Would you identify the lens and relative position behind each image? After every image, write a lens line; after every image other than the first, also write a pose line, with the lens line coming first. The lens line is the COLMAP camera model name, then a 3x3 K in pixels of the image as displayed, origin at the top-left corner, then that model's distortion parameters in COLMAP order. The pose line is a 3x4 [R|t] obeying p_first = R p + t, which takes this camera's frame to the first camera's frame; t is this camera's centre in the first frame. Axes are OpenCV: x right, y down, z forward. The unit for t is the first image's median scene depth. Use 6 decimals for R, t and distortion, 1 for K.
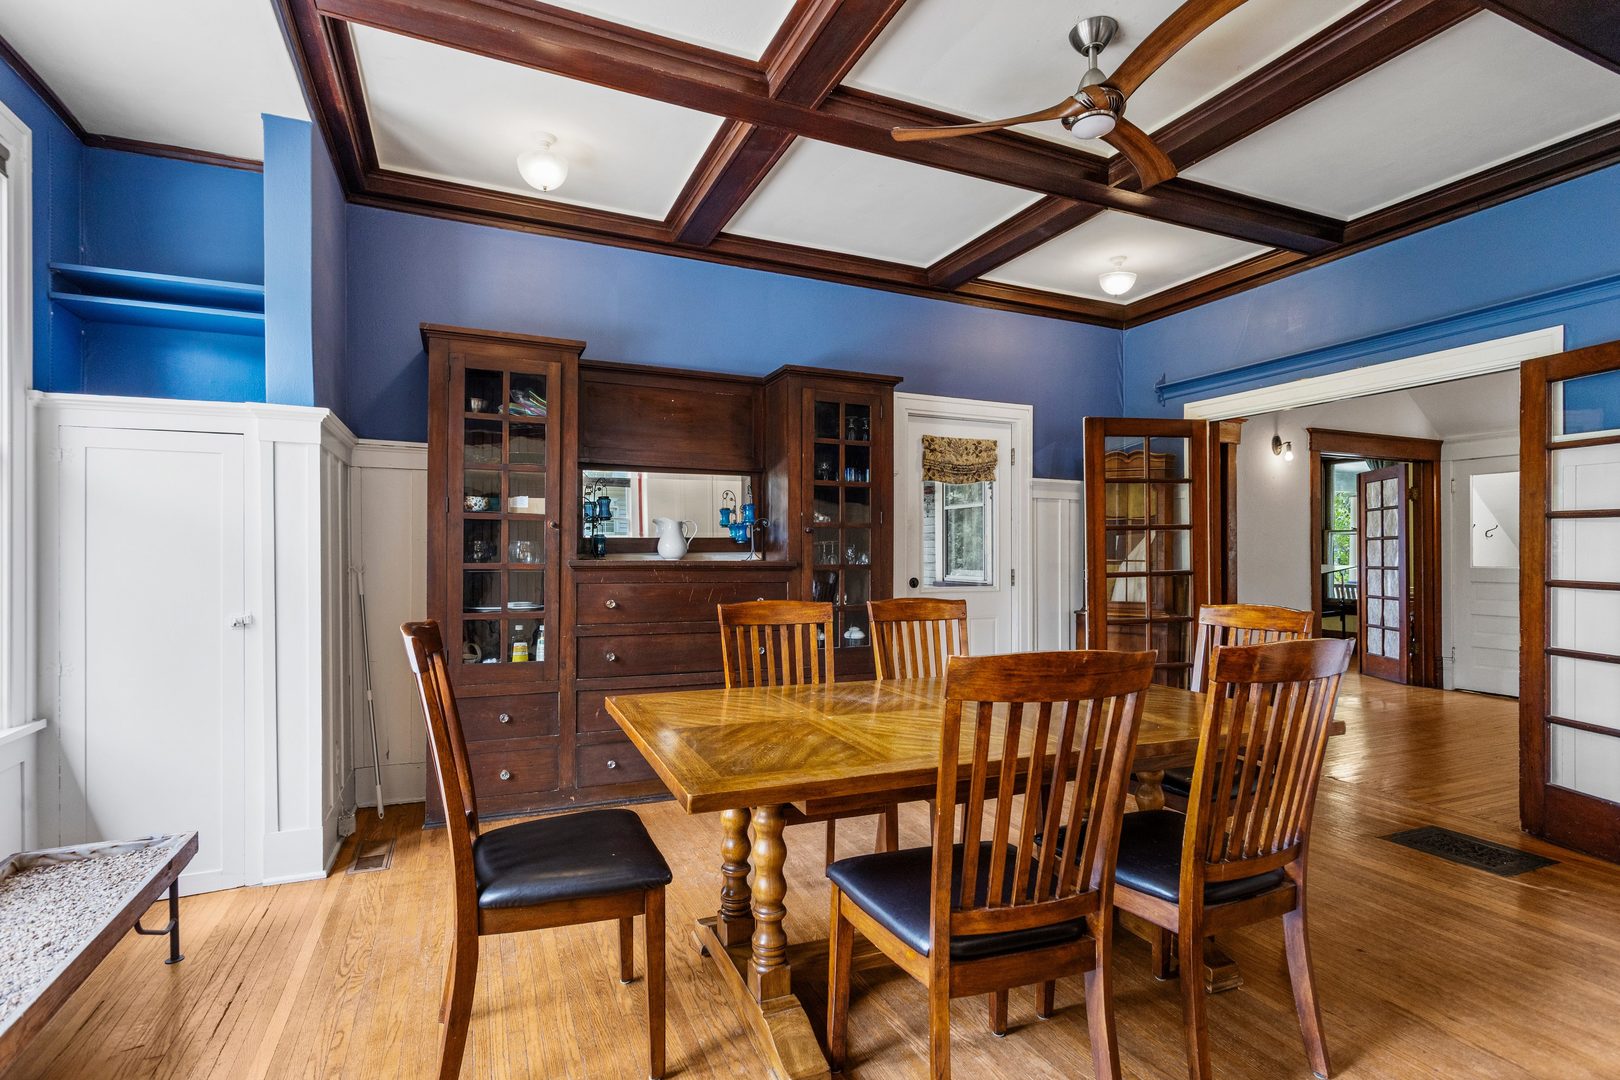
lens RADIAL K [[787.9, 0, 805.7], [0, 787.9, 547.0], [0, 0, 1]] dist [0.004996, 0.000408]
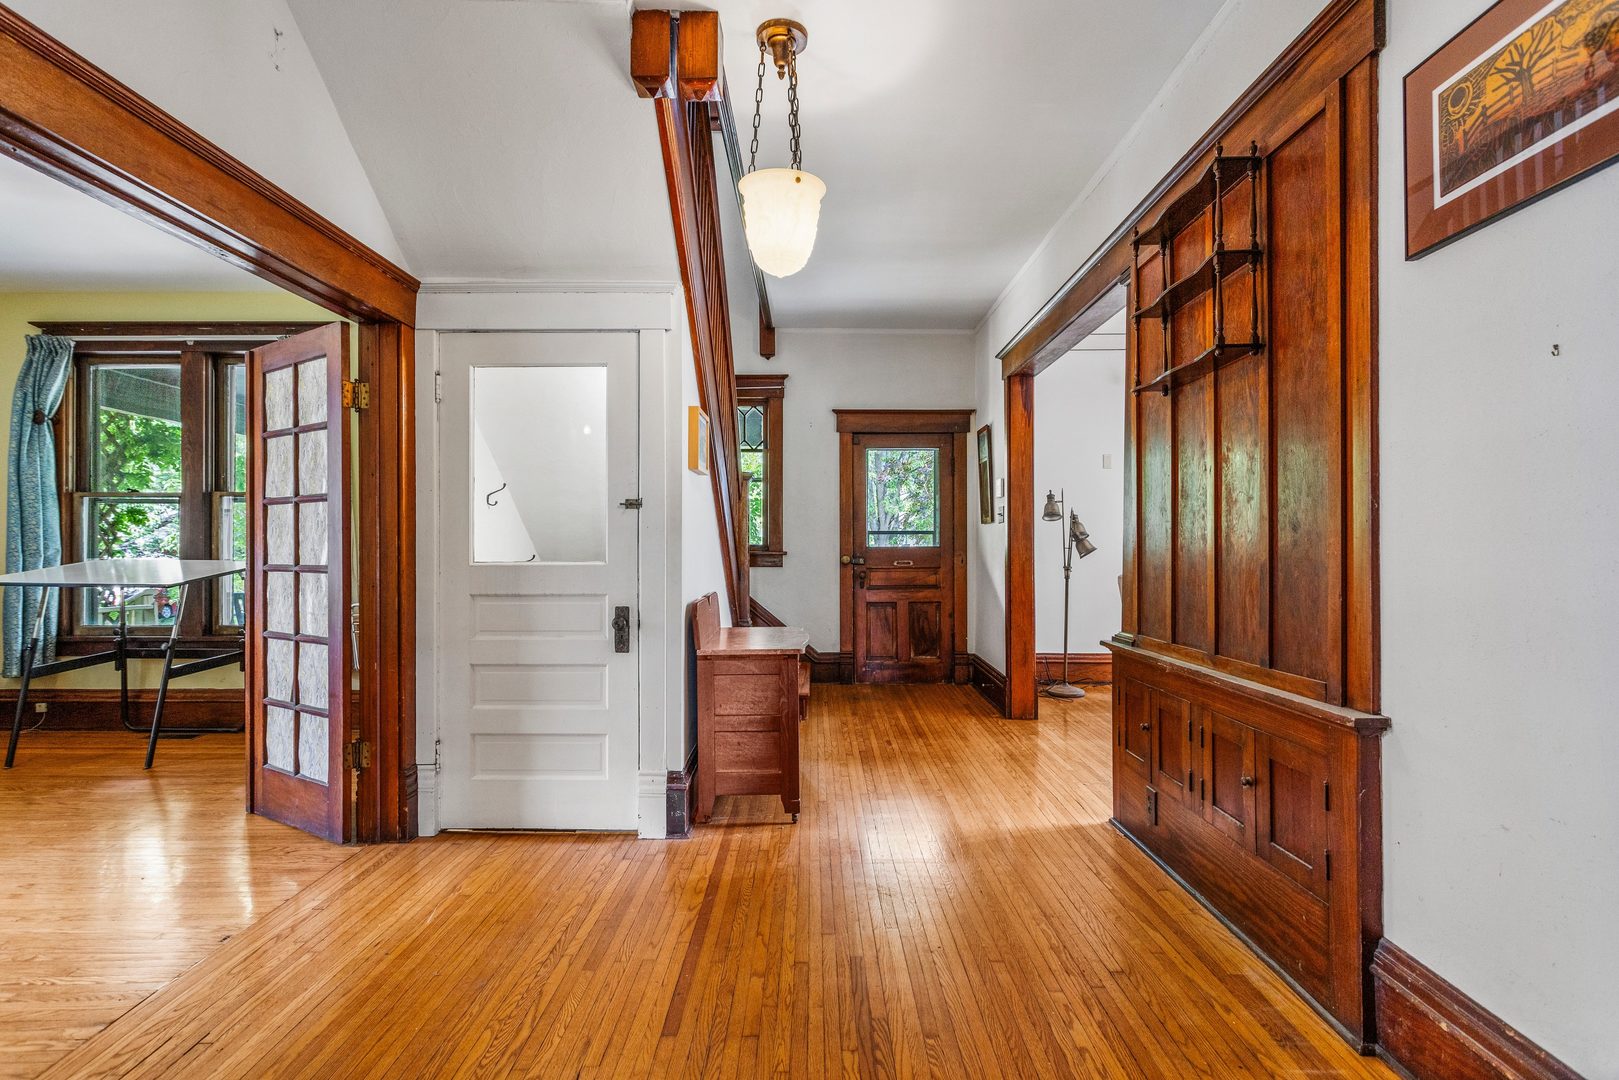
lens RADIAL K [[787.5, 0, 806.8], [0, 787.5, 538.3], [0, 0, 1]] dist [0.004996, 0.000408]
pose [[0.417407, 0.001463, 0.908718, 0.465158], [-0.002107, 0.999998, -0.000642, 0.009913], [-0.908717, -0.001646, 0.417409, 0.580515]]
